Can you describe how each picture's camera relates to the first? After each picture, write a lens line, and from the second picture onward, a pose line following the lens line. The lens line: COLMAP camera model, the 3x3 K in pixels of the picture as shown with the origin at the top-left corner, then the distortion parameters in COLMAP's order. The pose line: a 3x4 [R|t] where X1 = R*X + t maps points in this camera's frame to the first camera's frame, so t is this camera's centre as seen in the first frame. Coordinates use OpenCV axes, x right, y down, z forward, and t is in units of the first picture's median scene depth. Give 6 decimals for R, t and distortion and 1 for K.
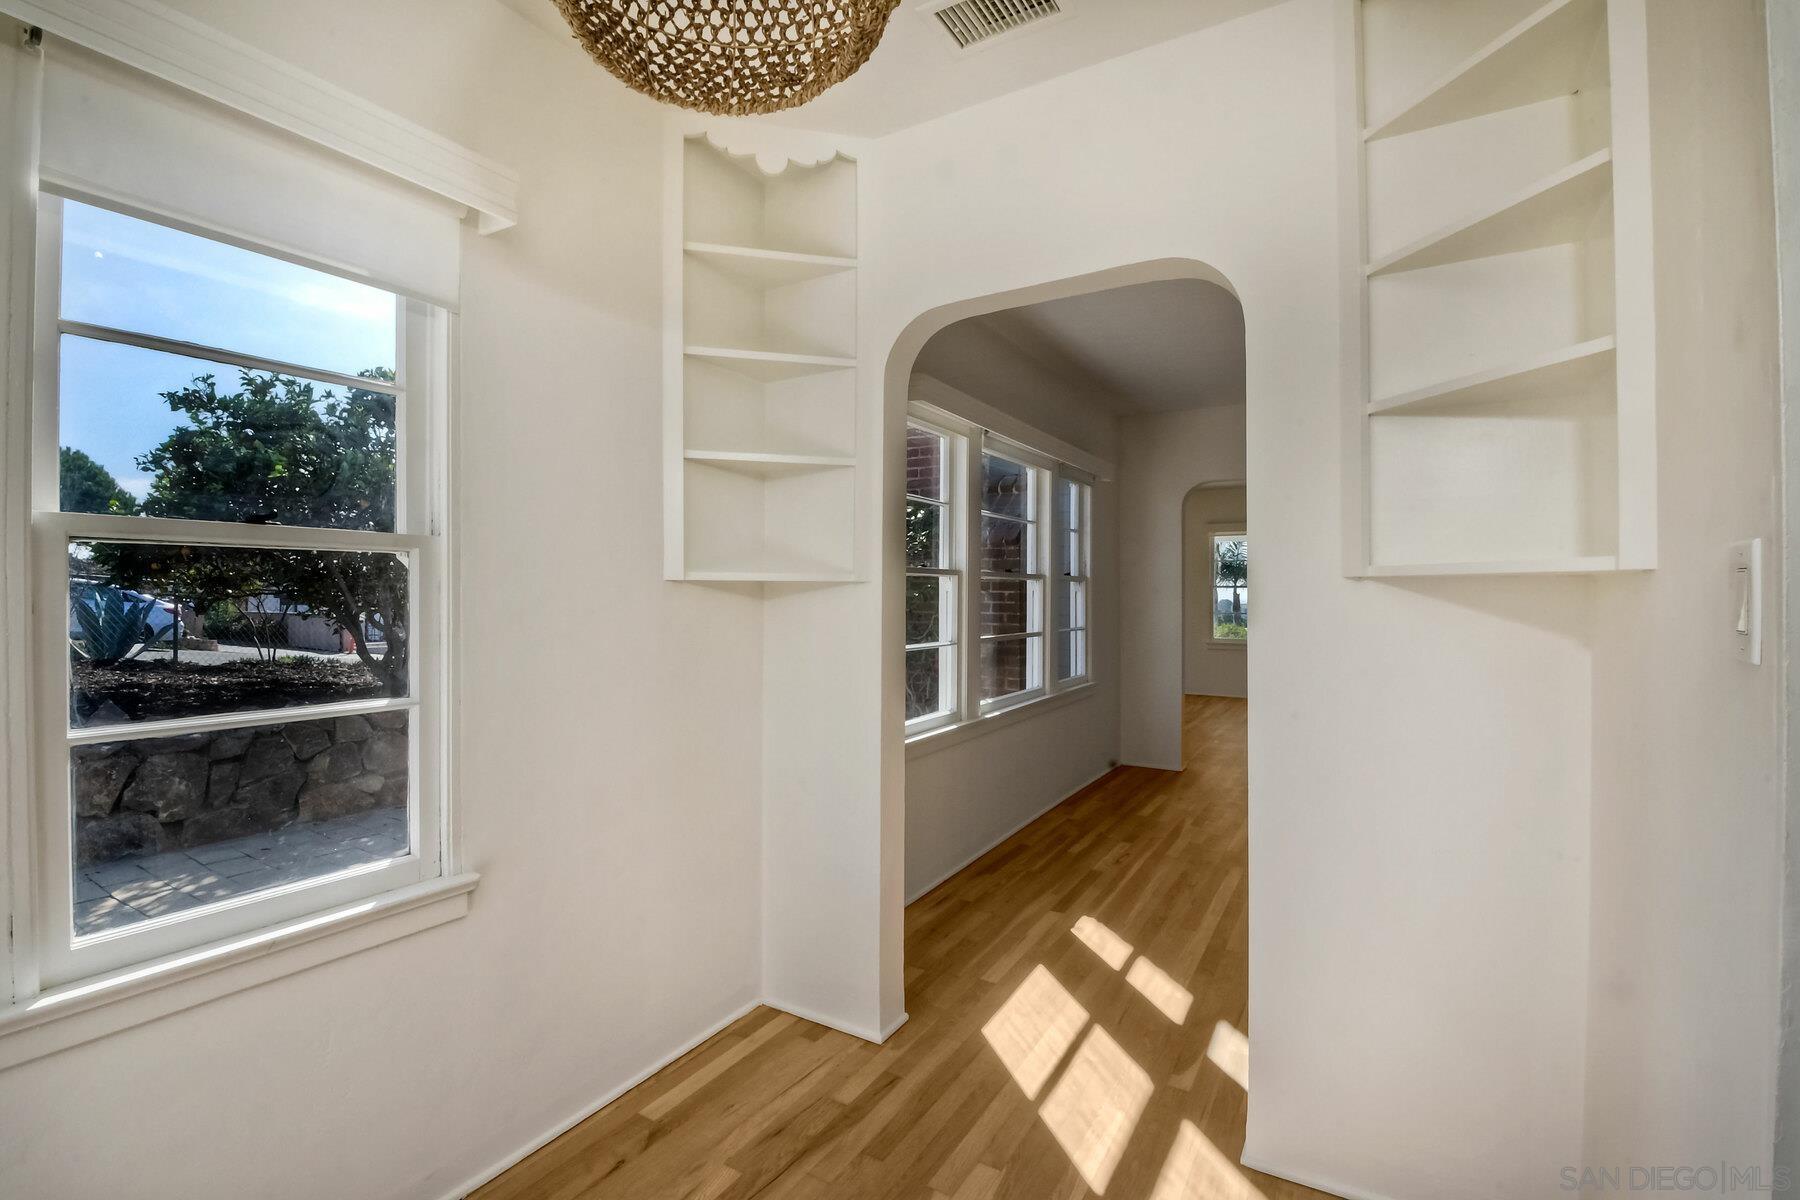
lens RADIAL K [[808.5, 0, 897.0], [0, 808.5, 592.2], [0, 0, 1]] dist [0.016302, -0.025499]
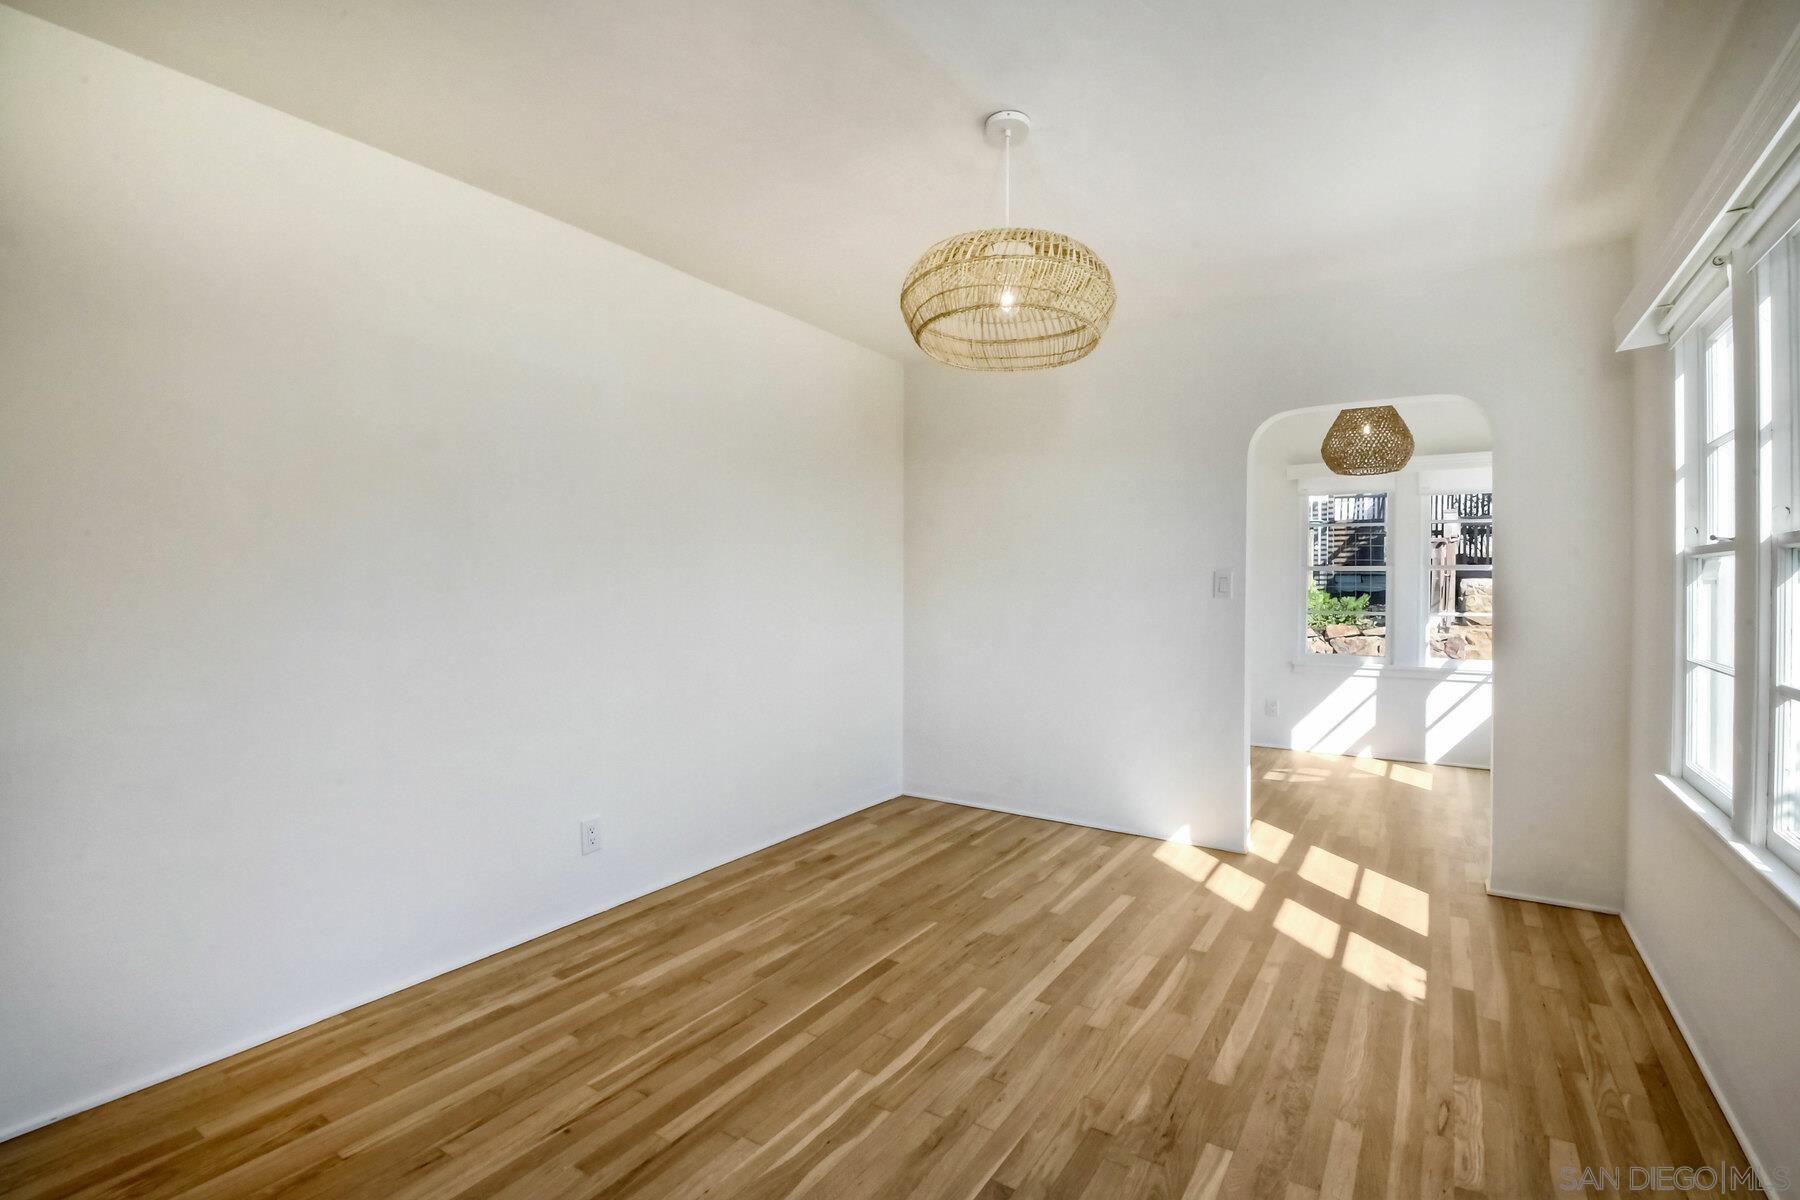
lens RADIAL K [[813.3, 0, 921.4], [0, 813.3, 594.0], [0, 0, 1]] dist [0.018177, -0.026994]
pose [[-0.999477, -0.006521, 0.031682, 0.587648], [-0.006054, 0.999872, 0.014805, 0.001027], [-0.031775, 0.014605, -0.999388, 1.508624]]
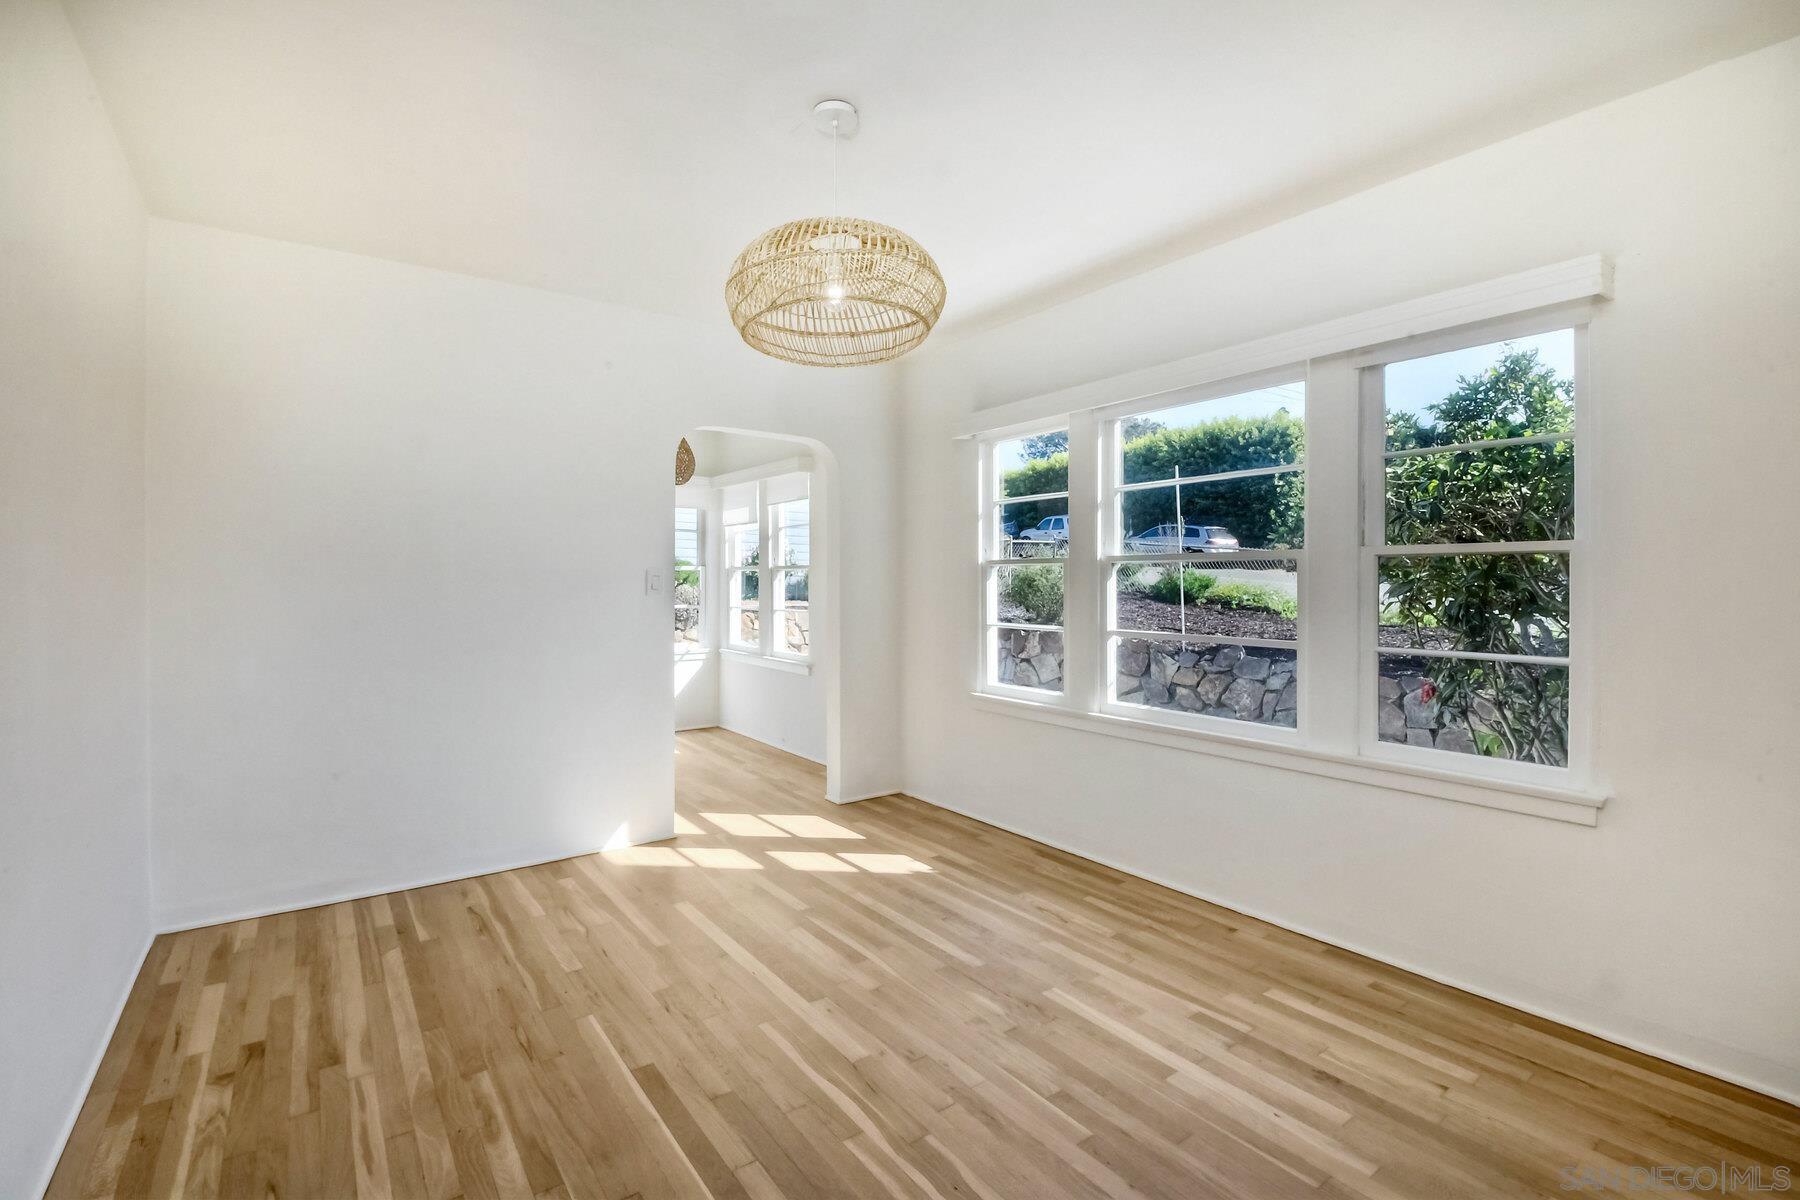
lens RADIAL K [[808.5, 0, 897.0], [0, 808.5, 592.2], [0, 0, 1]] dist [0.016302, -0.025499]
pose [[-0.393781, 0.010260, -0.919147, 1.070398], [0.000089, 0.999938, 0.011123, 0.002871], [0.919204, 0.004298, -0.393758, 1.176110]]
